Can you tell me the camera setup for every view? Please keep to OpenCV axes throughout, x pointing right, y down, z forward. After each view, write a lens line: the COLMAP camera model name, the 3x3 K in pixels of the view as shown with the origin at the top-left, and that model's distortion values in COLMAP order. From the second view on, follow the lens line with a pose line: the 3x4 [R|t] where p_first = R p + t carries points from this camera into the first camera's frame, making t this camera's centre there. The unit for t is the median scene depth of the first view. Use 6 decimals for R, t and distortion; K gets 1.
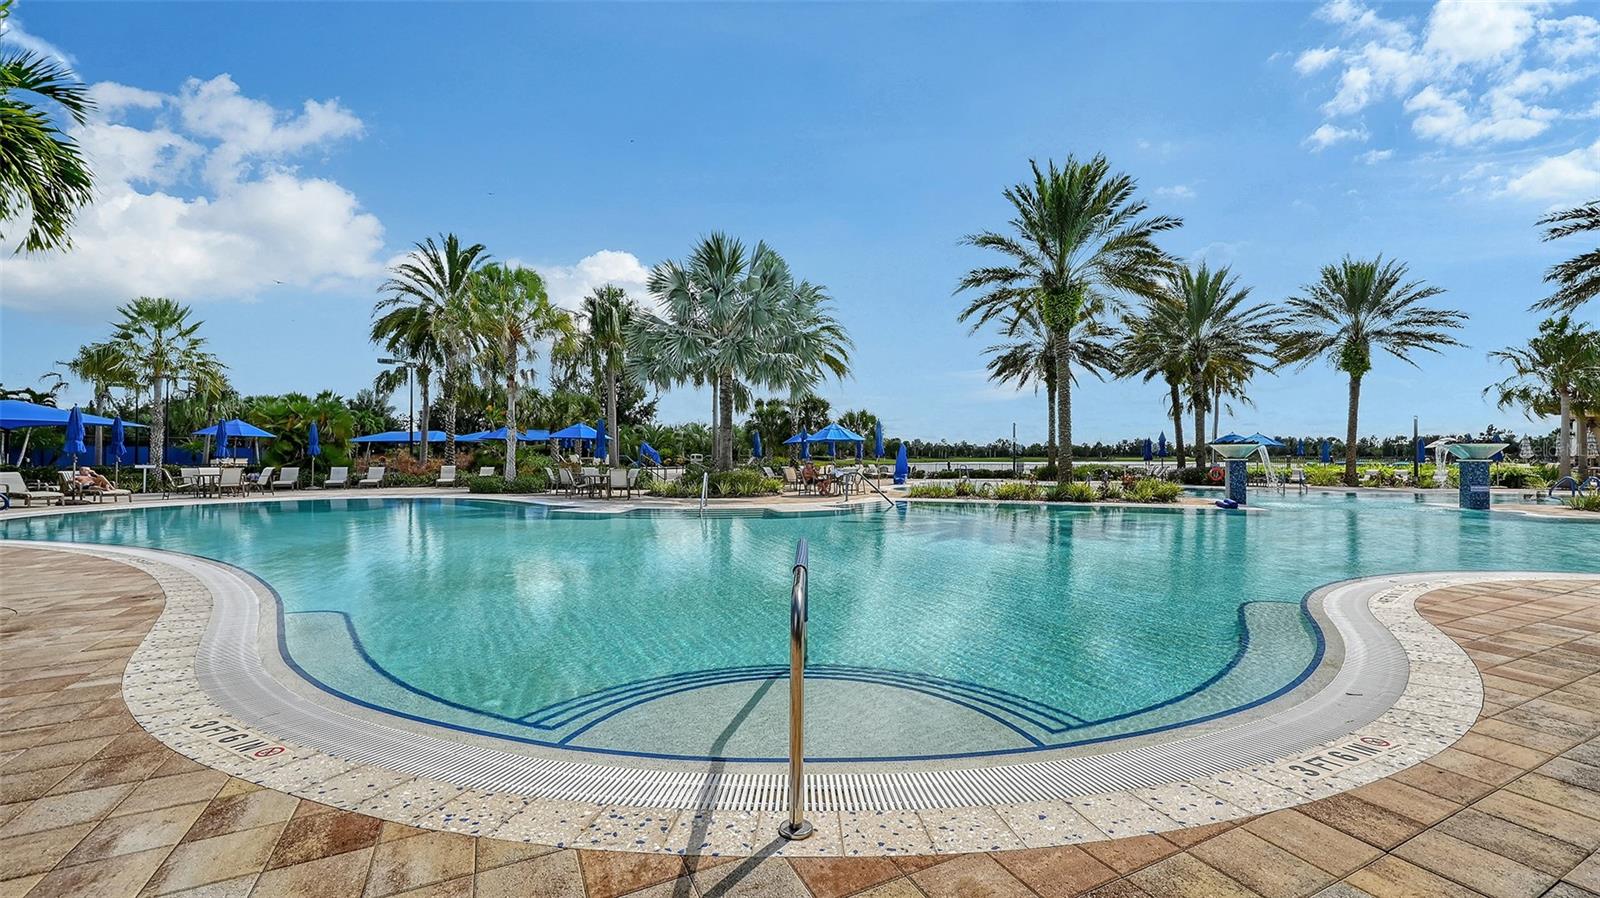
lens RADIAL K [[628.5, 0, 800.0], [0, 628.5, 449.0], [0, 0, 1]] dist [0.001230, -0.000005]
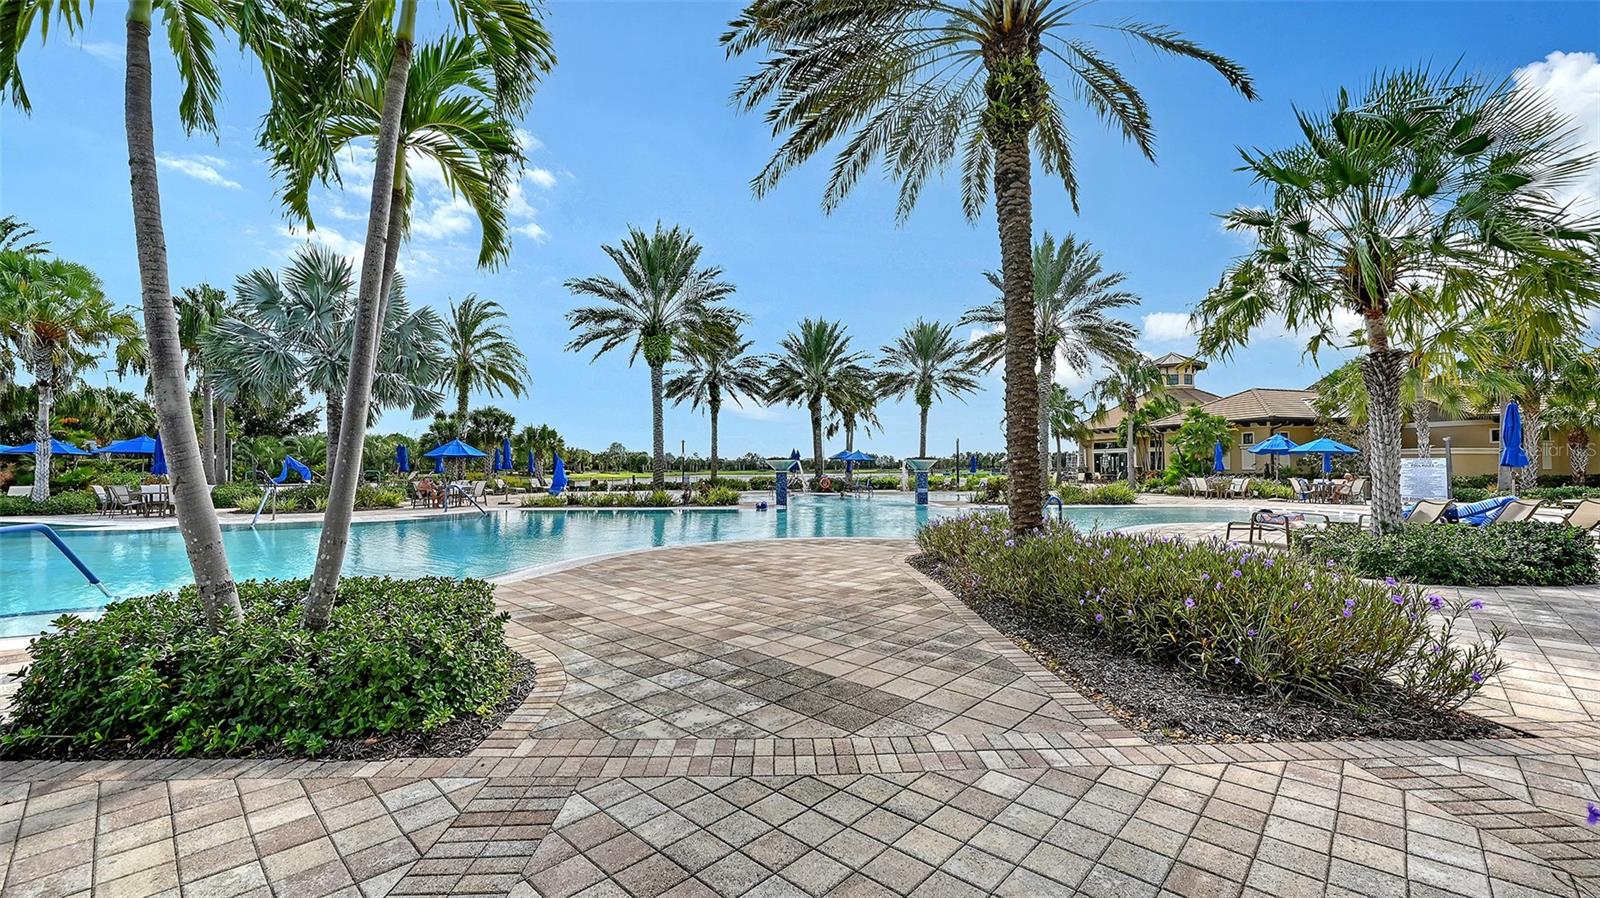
lens RADIAL K [[628.5, 0, 800.0], [0, 628.5, 449.0], [0, 0, 1]] dist [0.001230, -0.000005]
pose [[0.936263, 0.006416, 0.351240, 0.167830], [0.000842, 0.999789, -0.020506, -0.002165], [-0.351298, 0.019494, 0.936061, -0.148313]]
